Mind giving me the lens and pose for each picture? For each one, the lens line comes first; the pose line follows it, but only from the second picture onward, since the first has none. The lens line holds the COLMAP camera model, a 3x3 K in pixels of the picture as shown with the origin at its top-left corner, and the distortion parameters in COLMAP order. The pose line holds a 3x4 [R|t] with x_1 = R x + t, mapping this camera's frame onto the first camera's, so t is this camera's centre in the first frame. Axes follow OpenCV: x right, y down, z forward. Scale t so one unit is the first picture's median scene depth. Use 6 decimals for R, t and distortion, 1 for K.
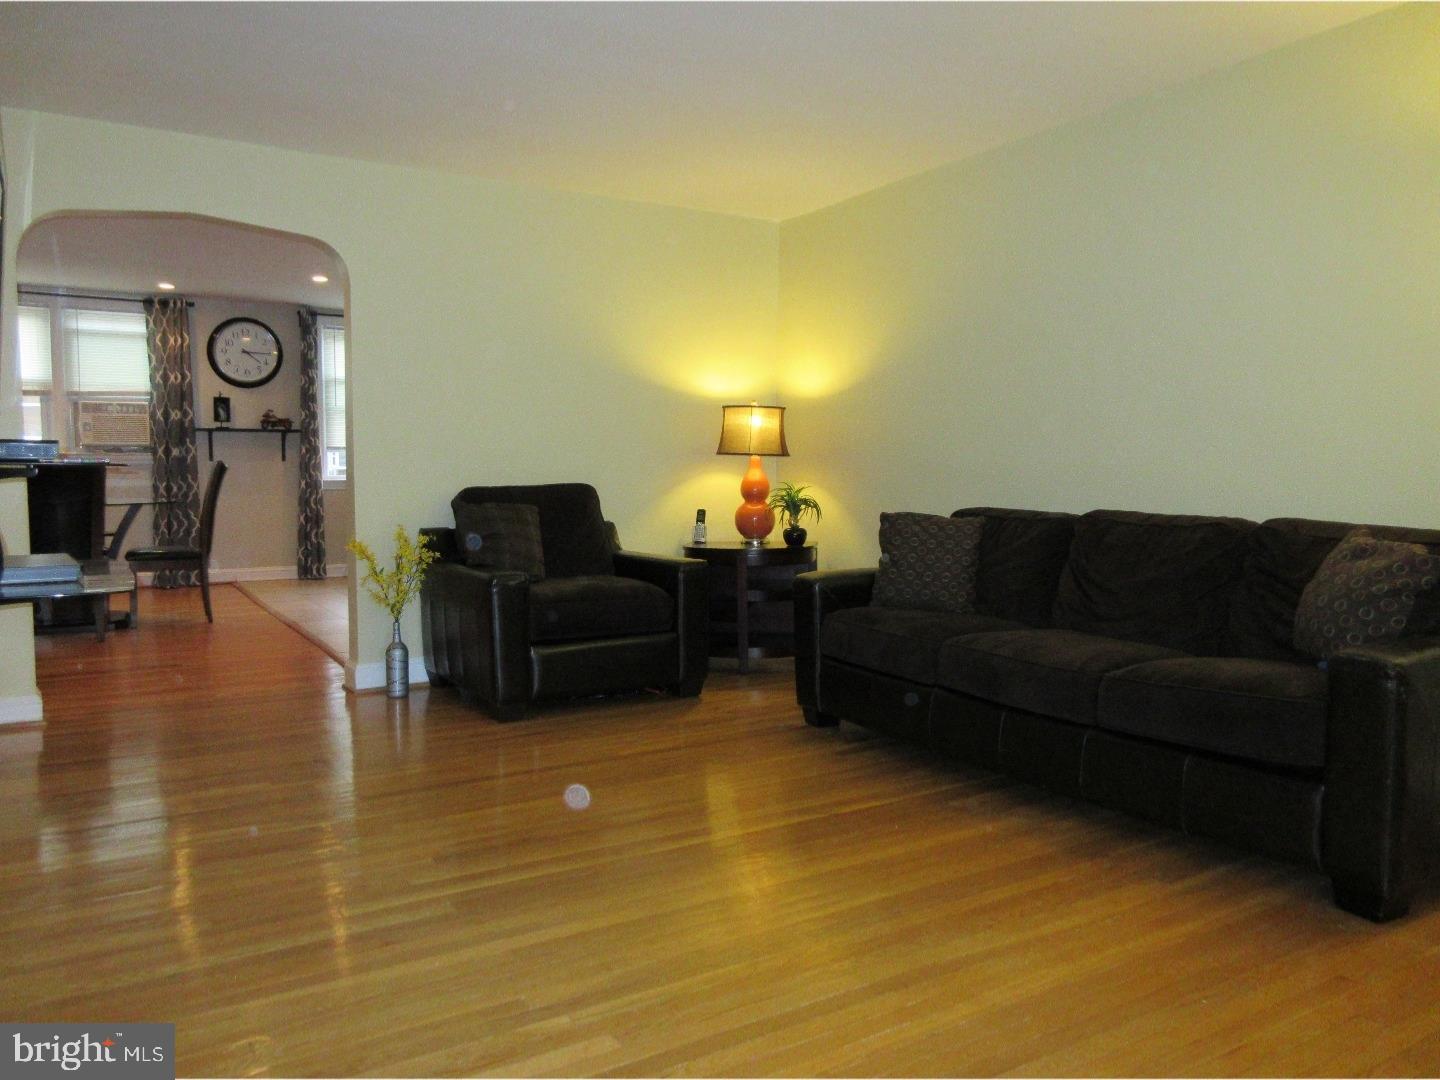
lens RADIAL K [[1046.6, 0, 709.1], [0, 1046.6, 538.5], [0, 0, 1]] dist [-0.004538, -0.000451]
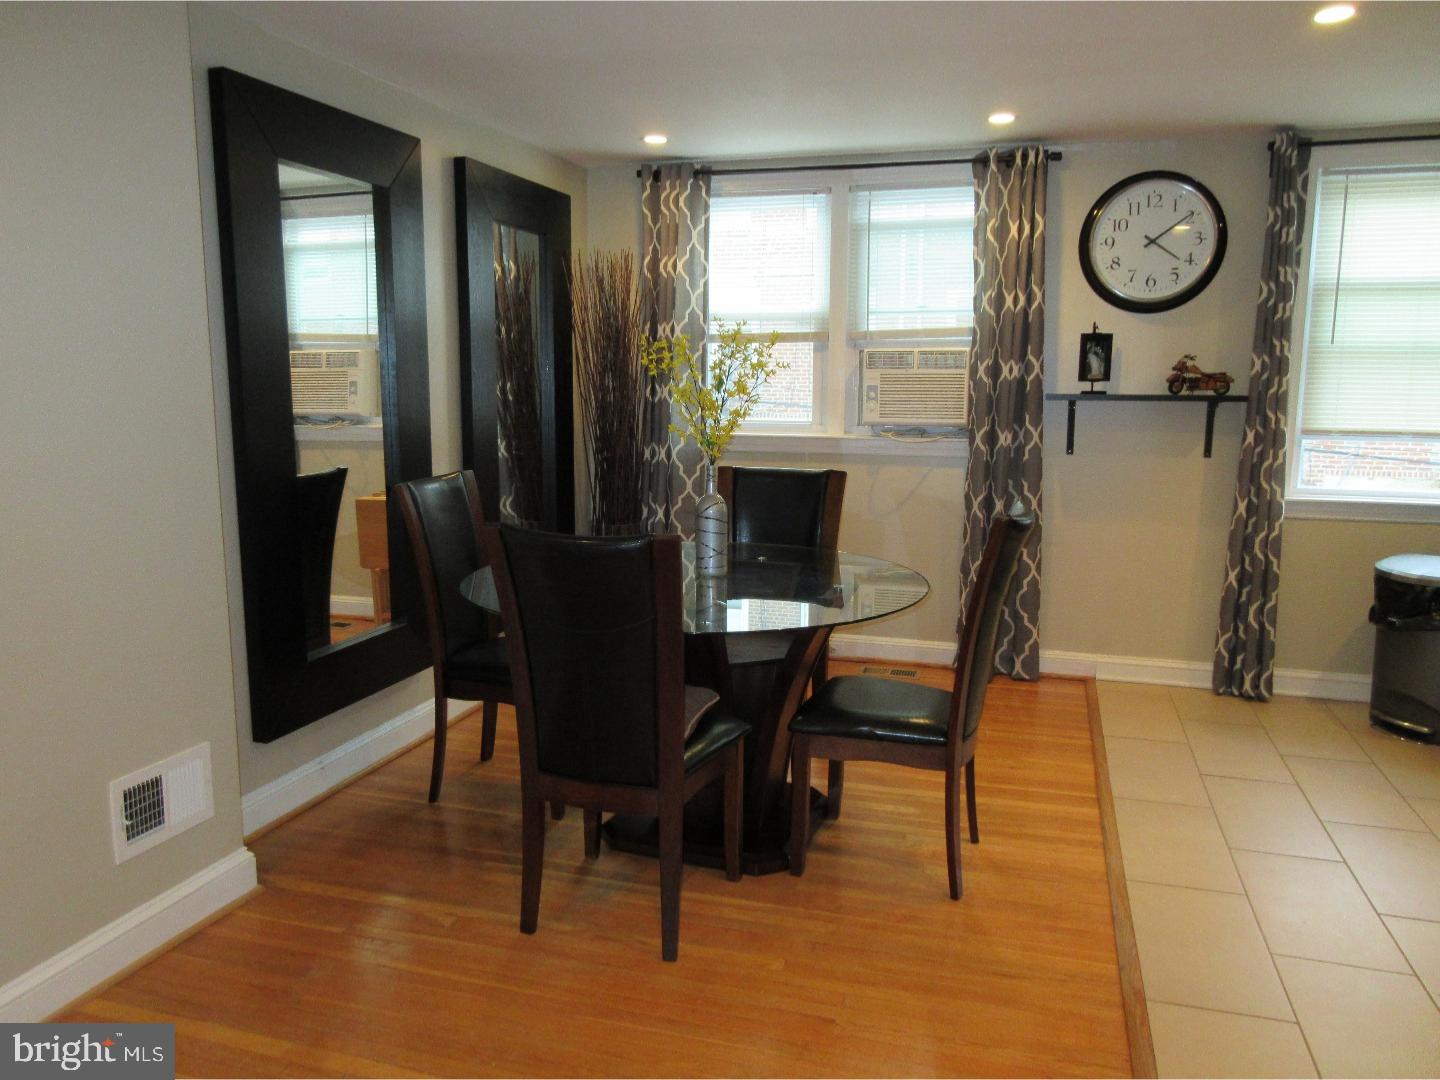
lens RADIAL K [[1046.6, 0, 744.4], [0, 1046.6, 531.1], [0, 0, 1]] dist [-0.004538, -0.000451]
pose [[0.658459, 0.121404, -0.742760, -0.345185], [-0.052033, 0.991886, 0.115996, -0.166598], [0.750816, -0.037731, 0.659433, 0.979391]]
